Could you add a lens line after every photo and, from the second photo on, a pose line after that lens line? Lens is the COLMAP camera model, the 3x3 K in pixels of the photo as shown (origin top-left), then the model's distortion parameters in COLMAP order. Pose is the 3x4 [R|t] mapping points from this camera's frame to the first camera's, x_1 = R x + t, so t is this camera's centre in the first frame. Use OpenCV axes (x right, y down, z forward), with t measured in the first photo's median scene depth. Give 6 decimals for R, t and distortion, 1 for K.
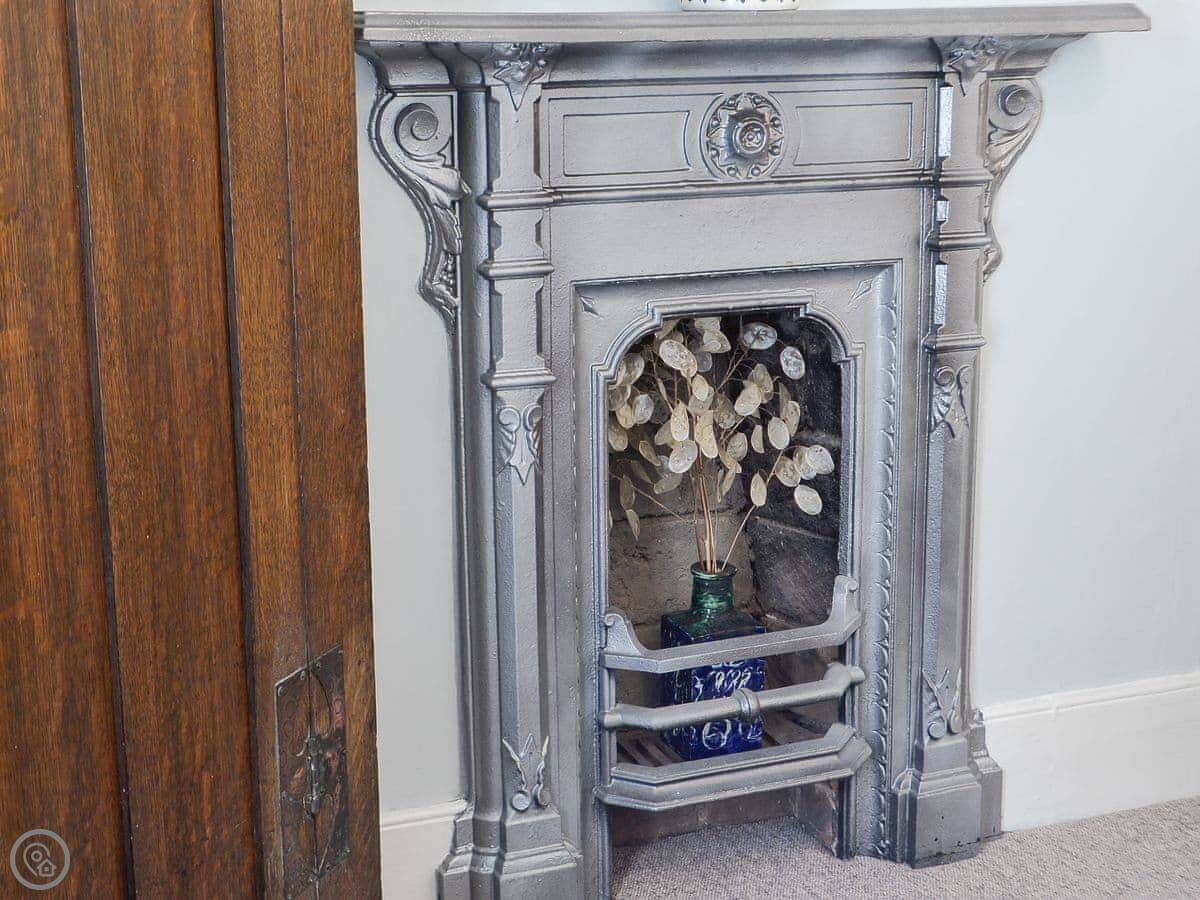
lens RADIAL K [[2007.7, 0, 600.0], [0, 2007.7, 450.0], [0, 0, 1]] dist [-0.043030, -0.062320]
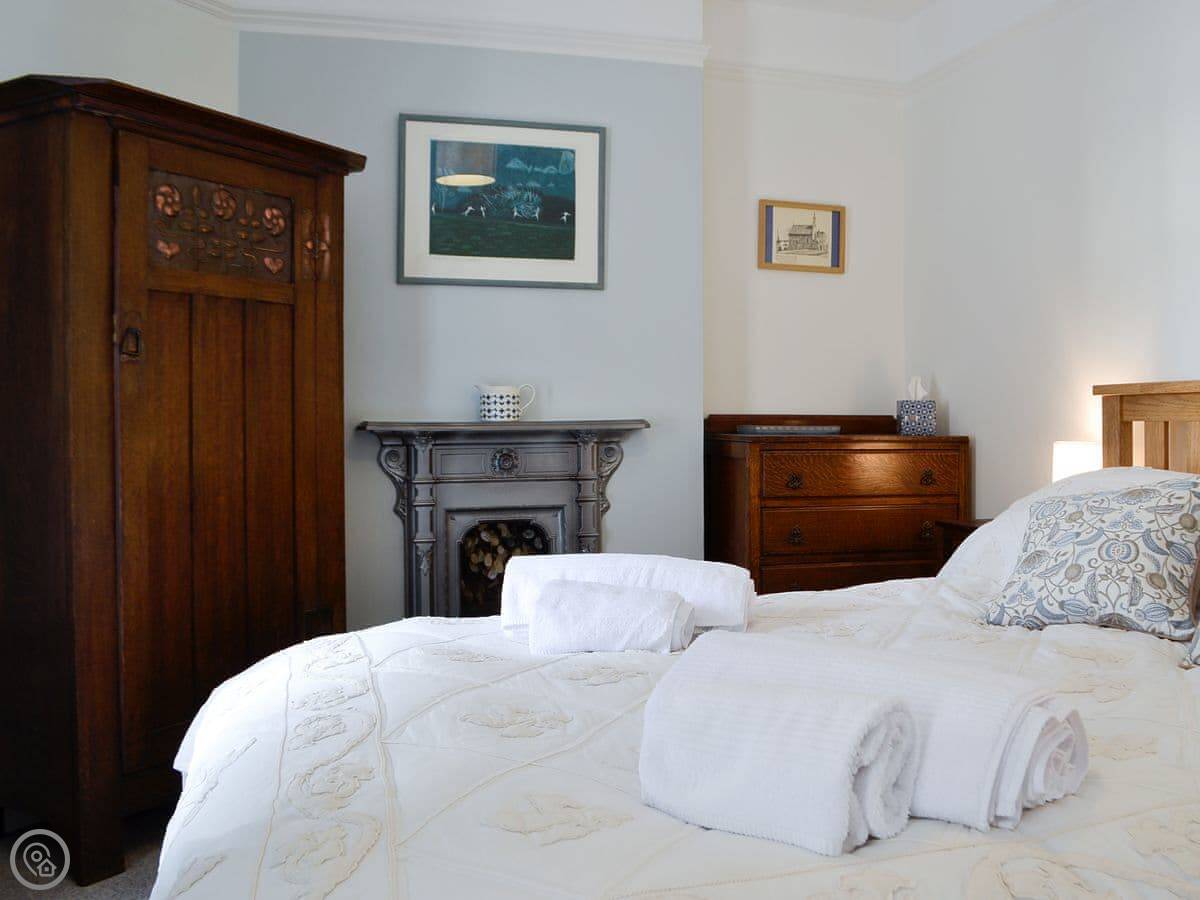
lens RADIAL K [[1118.0, 0, 600.5], [0, 1118.0, 414.4], [0, 0, 1]] dist [-0.053629, 0.002332]
pose [[0.993223, -0.001211, -0.116215, 0.412366], [-0.025343, 0.973626, -0.226739, 0.152682], [0.113425, 0.228148, 0.966997, -0.634947]]
